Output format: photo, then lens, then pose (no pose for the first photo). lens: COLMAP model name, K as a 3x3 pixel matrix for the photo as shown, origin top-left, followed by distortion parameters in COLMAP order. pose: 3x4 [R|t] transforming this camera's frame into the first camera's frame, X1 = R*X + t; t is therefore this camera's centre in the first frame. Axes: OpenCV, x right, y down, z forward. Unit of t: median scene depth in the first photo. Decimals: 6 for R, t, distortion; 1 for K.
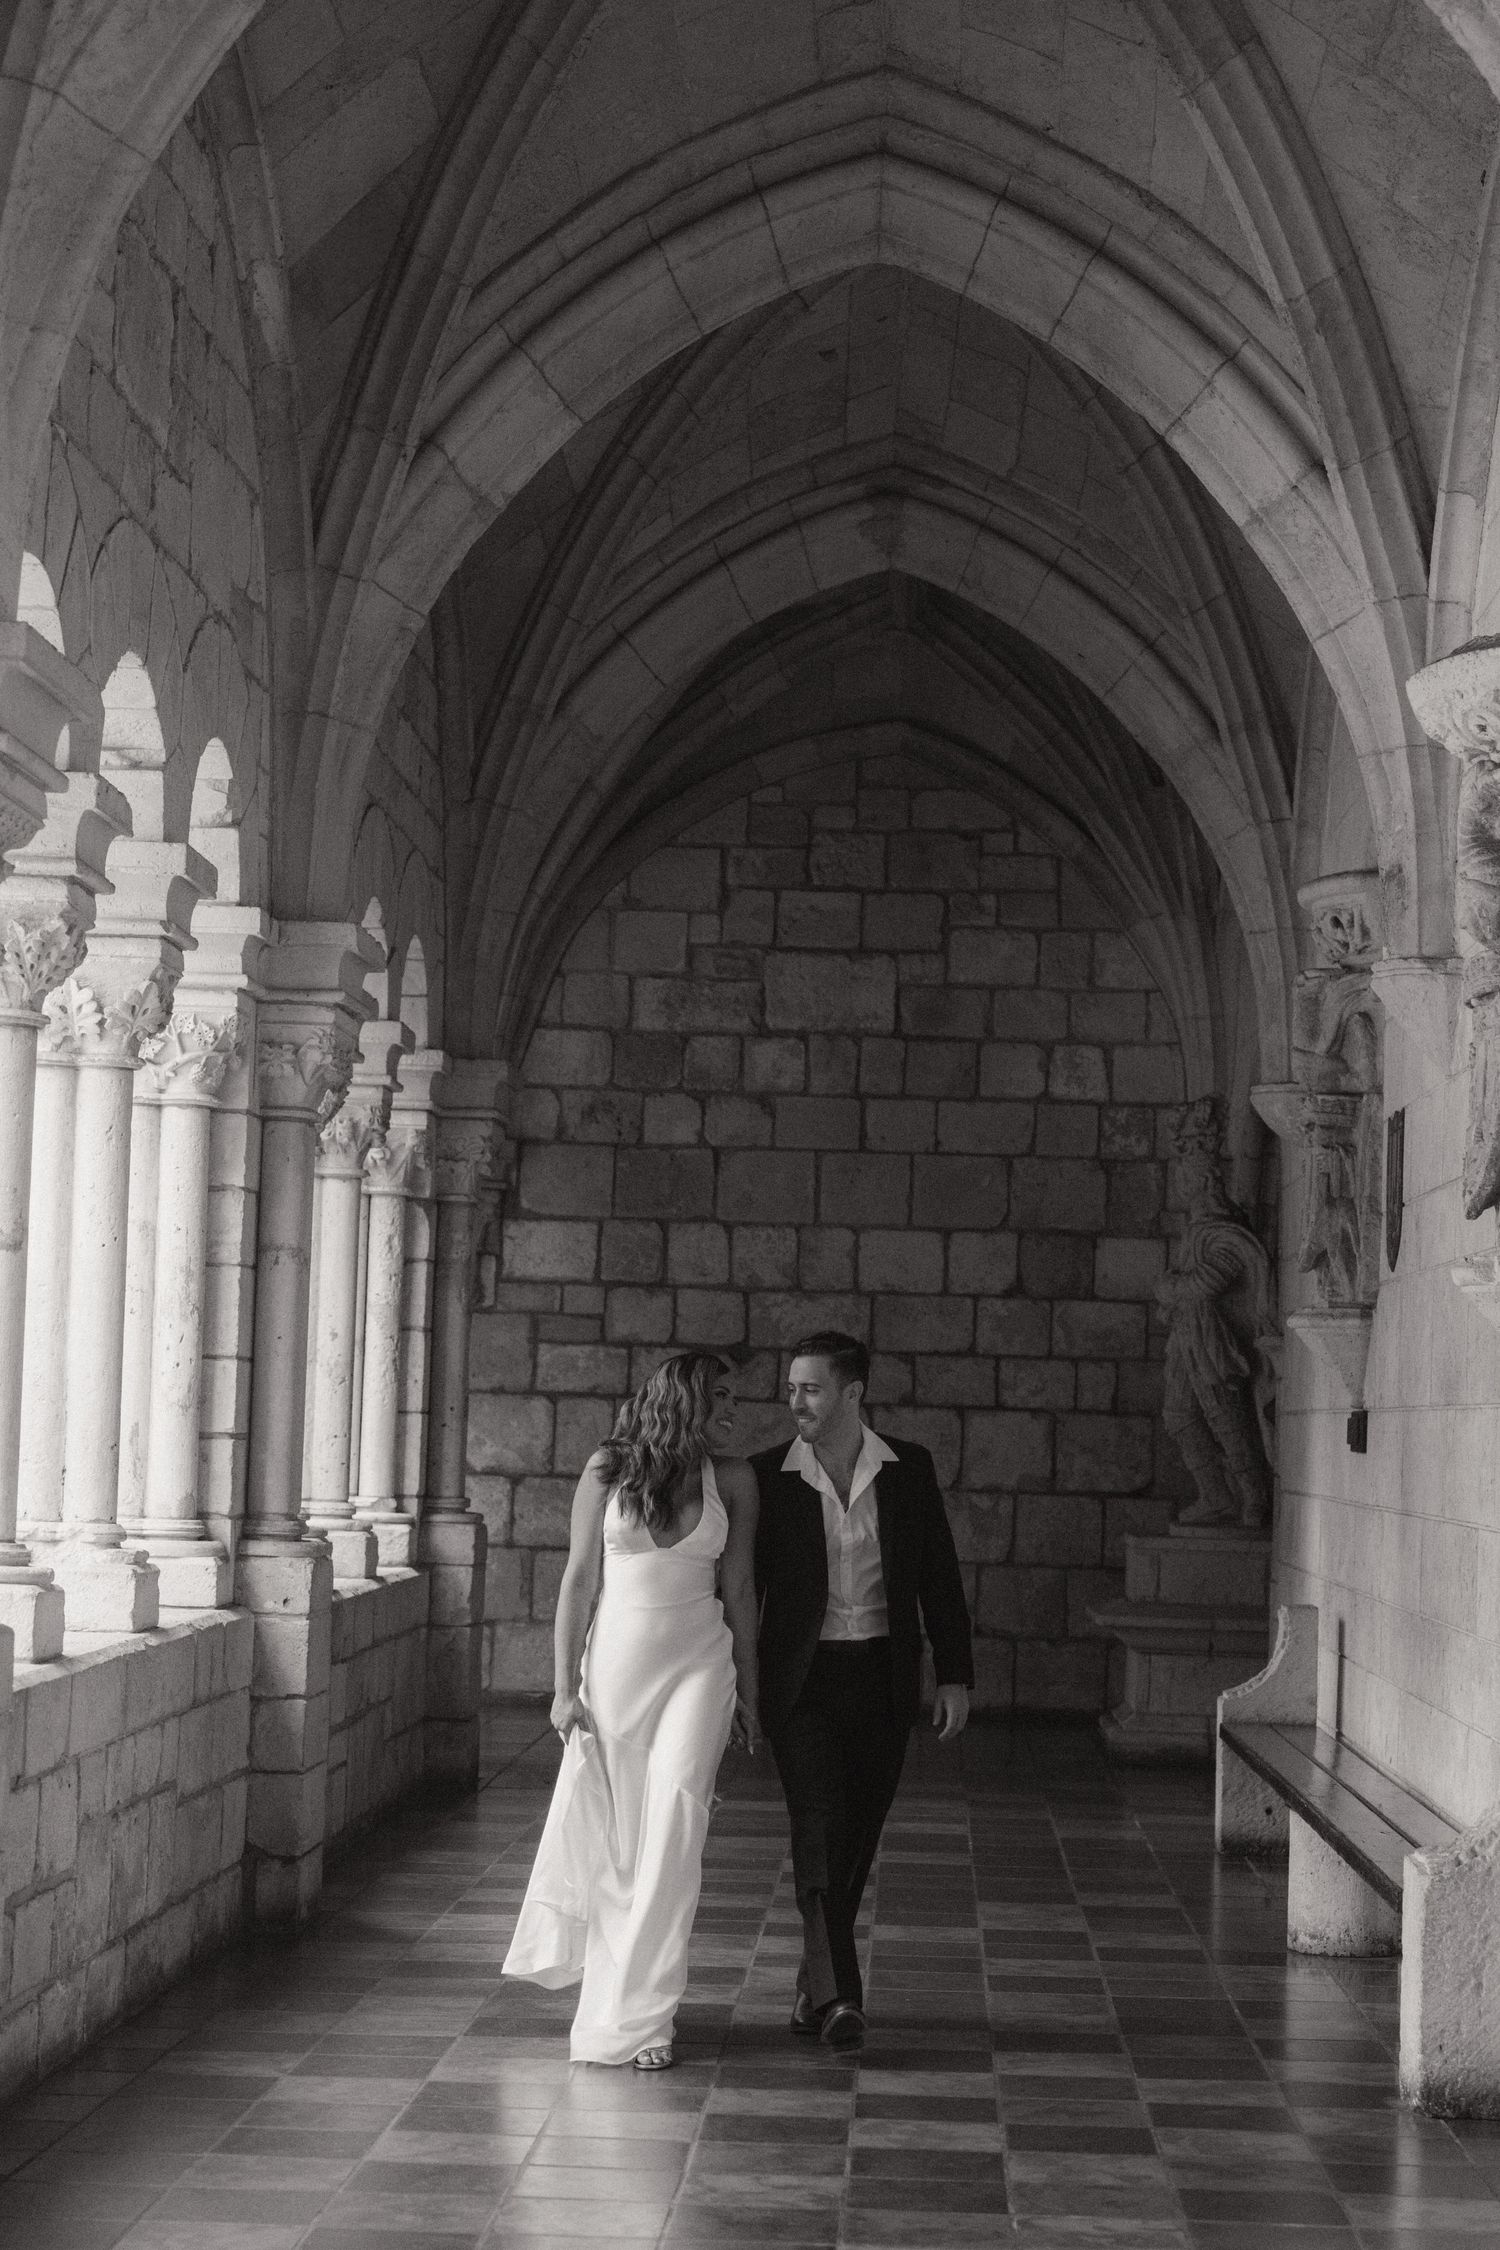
lens RADIAL K [[3388.7, 0, 773.4], [0, 3388.7, 1174.4], [0, 0, 1]] dist [0.014326, 0.003696]
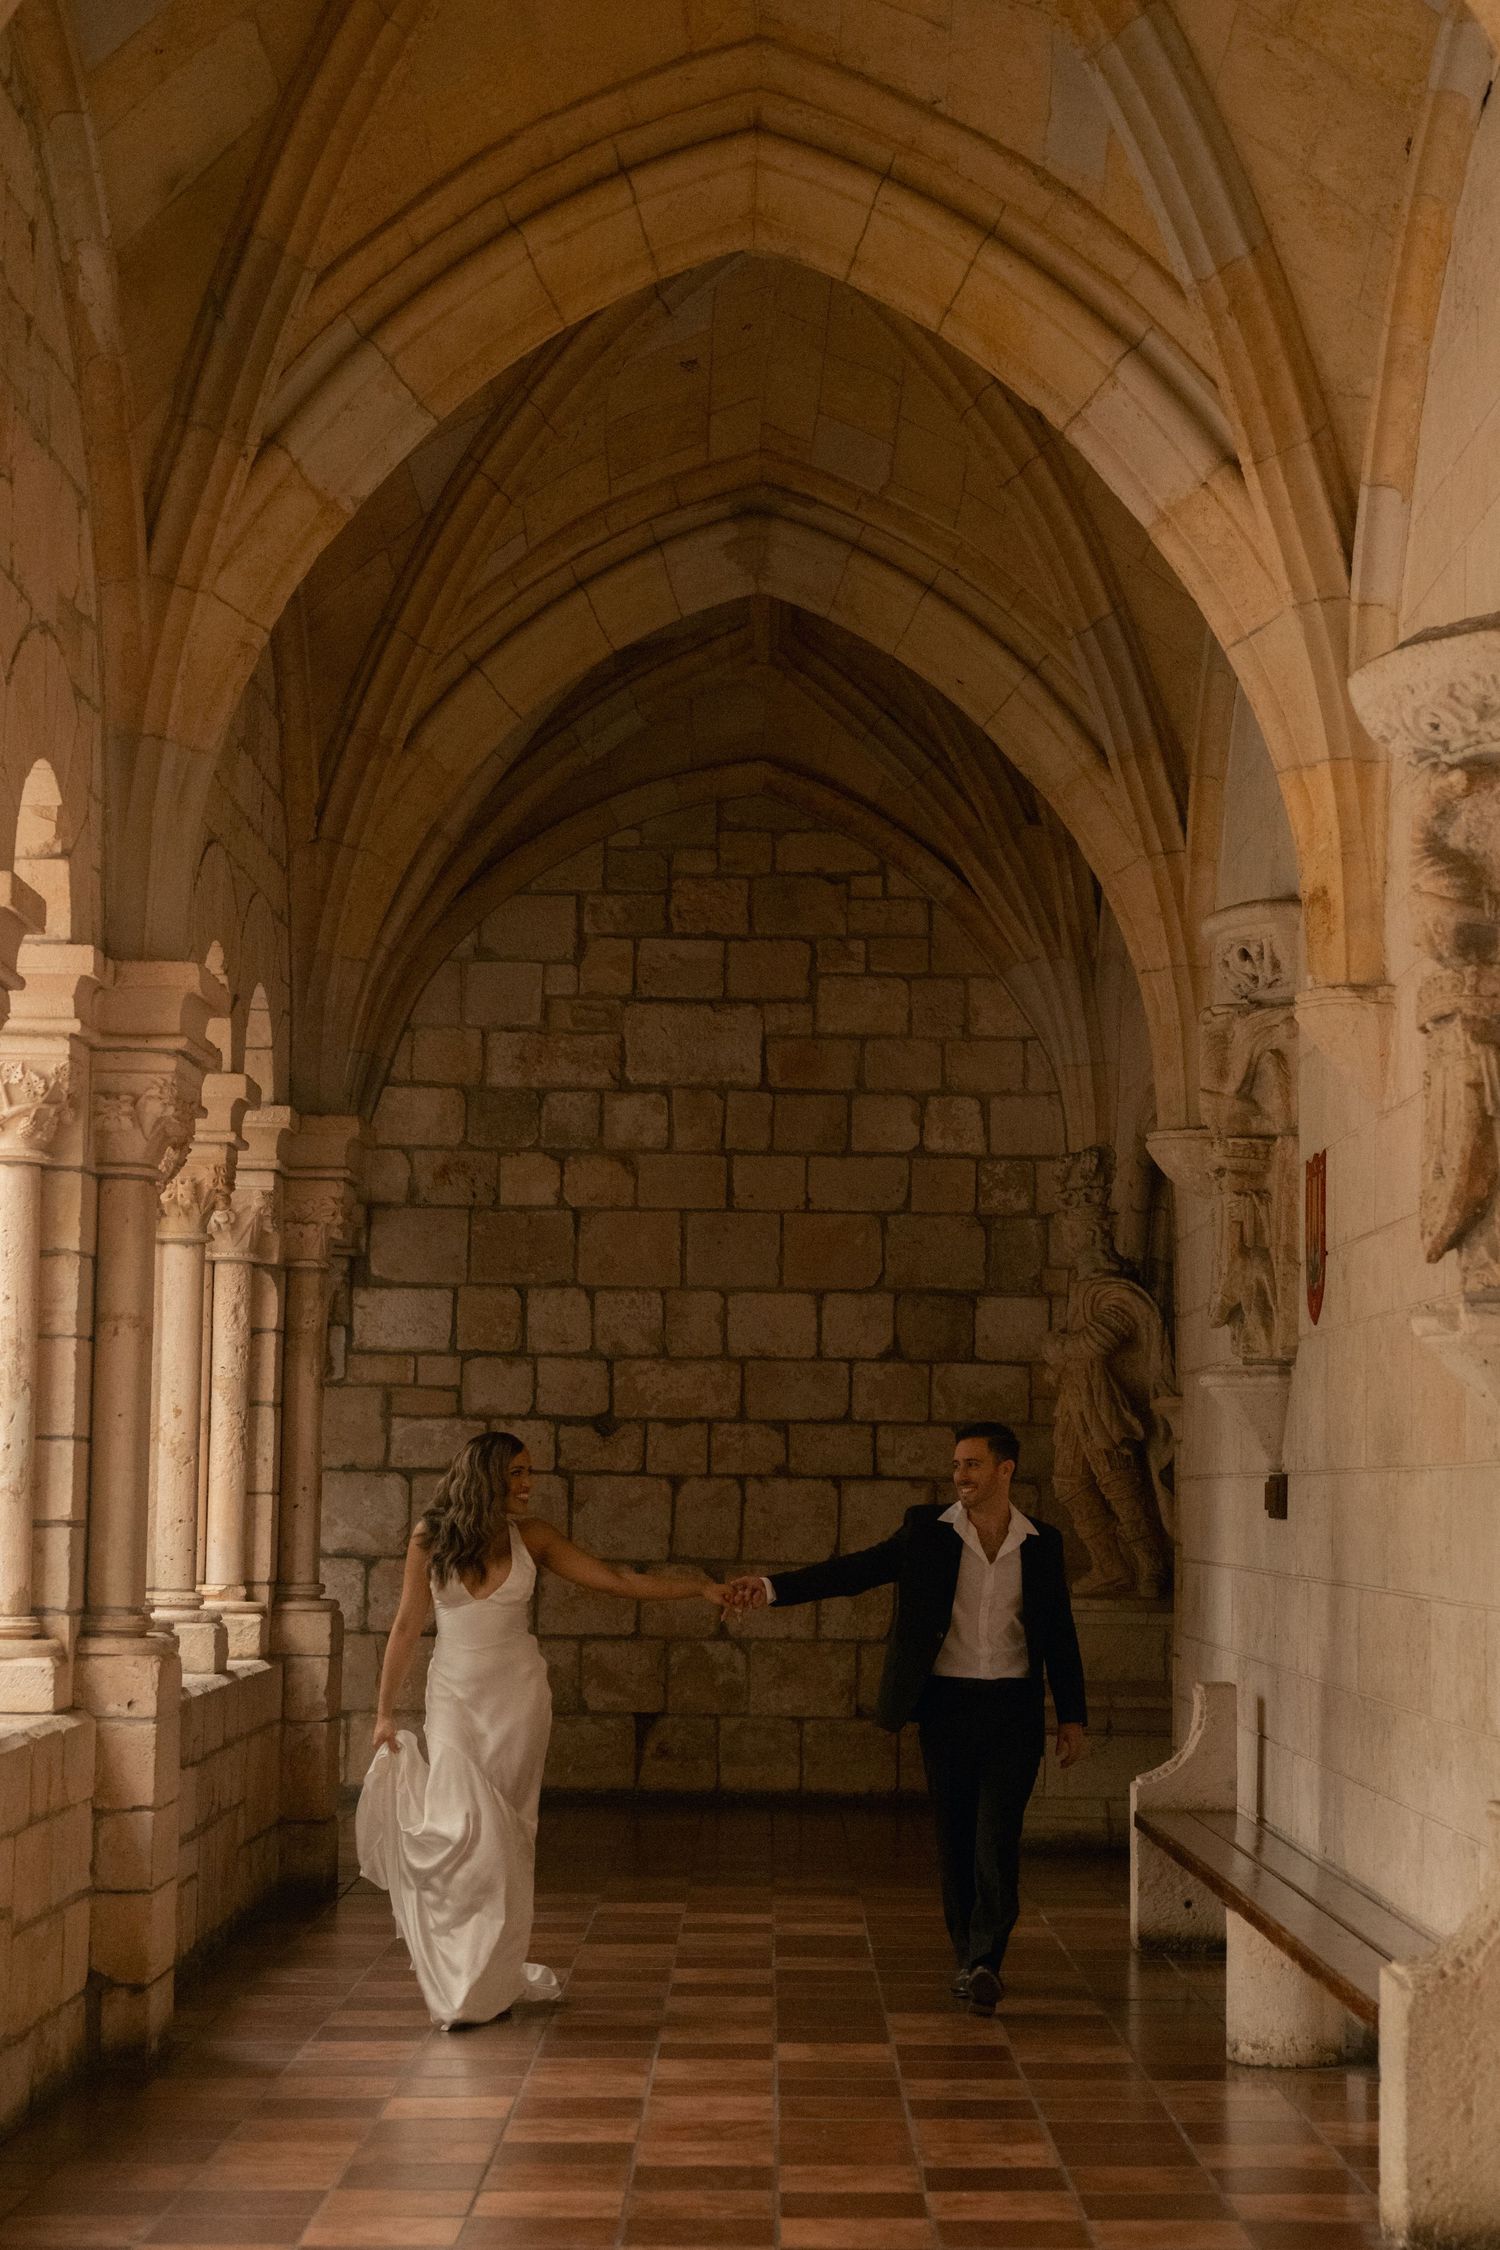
lens RADIAL K [[3394.5, 0, 737.2], [0, 3394.5, 1182.9], [0, 0, 1]] dist [0.009255, 0.020755]
pose [[0.999183, -0.014270, 0.037798, -0.007696], [0.014949, 0.999731, -0.017732, 0.002489], [-0.037535, 0.018283, 0.999128, 0.045471]]
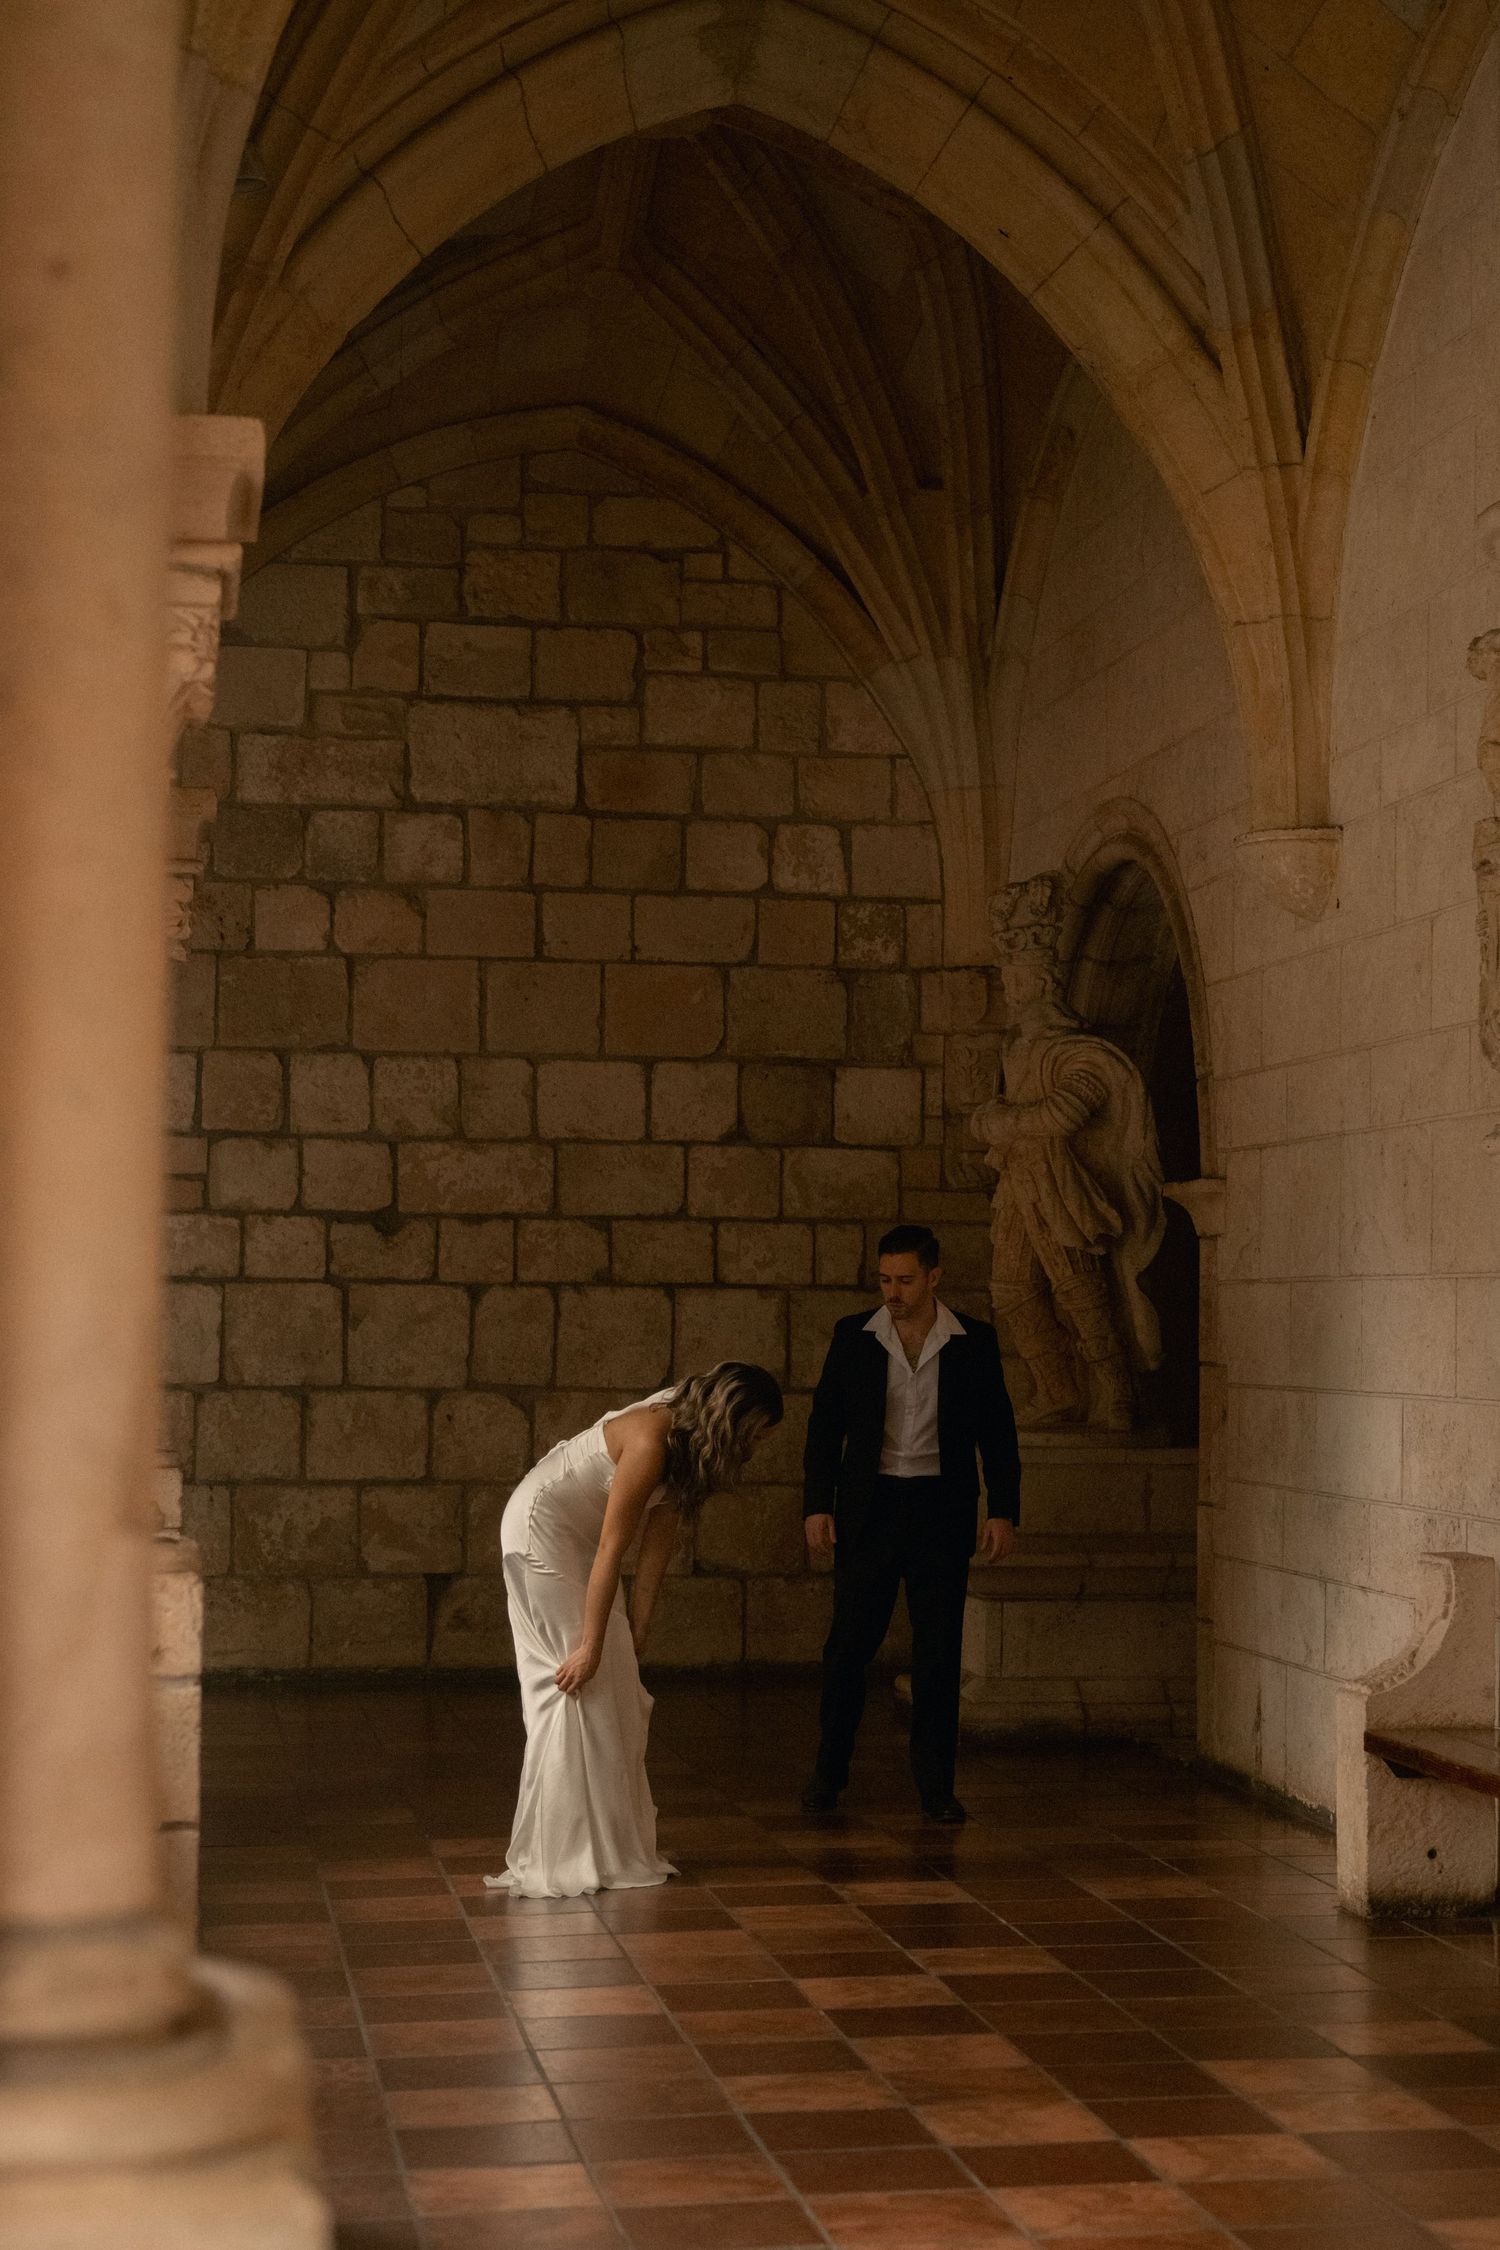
lens RADIAL K [[3139.9, 0, 598.5], [0, 3139.9, 1180.9], [0, 0, 1]] dist [0.006000, 0.028791]
pose [[0.980872, -0.015000, 0.194077, -0.101862], [0.008372, 0.999355, 0.034924, 0.019046], [-0.194476, -0.032631, 0.980364, 0.291111]]
